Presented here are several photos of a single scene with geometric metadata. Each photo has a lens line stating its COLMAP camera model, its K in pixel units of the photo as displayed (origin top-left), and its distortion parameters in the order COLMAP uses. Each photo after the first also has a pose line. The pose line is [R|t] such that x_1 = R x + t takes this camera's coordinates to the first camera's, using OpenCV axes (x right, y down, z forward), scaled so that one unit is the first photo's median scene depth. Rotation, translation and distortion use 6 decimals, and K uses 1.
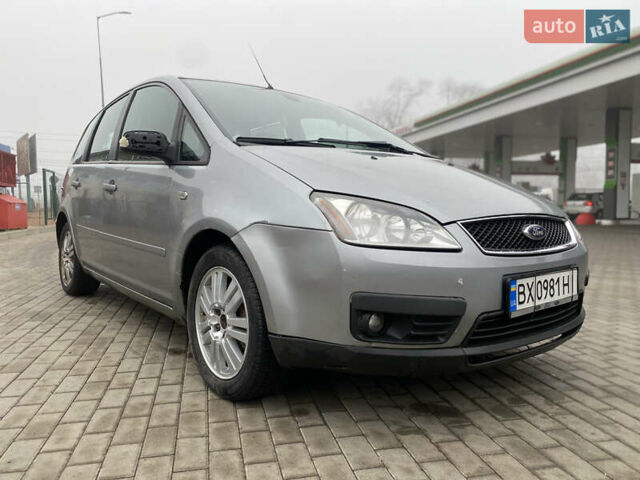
lens RADIAL K [[493.4, 0, 320.0], [0, 493.4, 240.0], [0, 0, 1]] dist [0.013073, -0.000829]
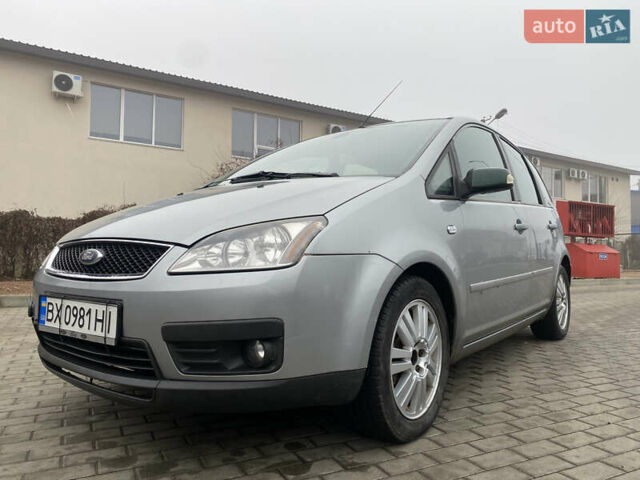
lens RADIAL K [[493.4, 0, 320.0], [0, 493.4, 240.0], [0, 0, 1]] dist [0.013073, -0.000829]
pose [[0.244783, -0.018029, -0.969410, 1.492760], [-0.074533, 0.996519, -0.037353, -0.045567], [0.966709, 0.081396, 0.242587, 1.215166]]
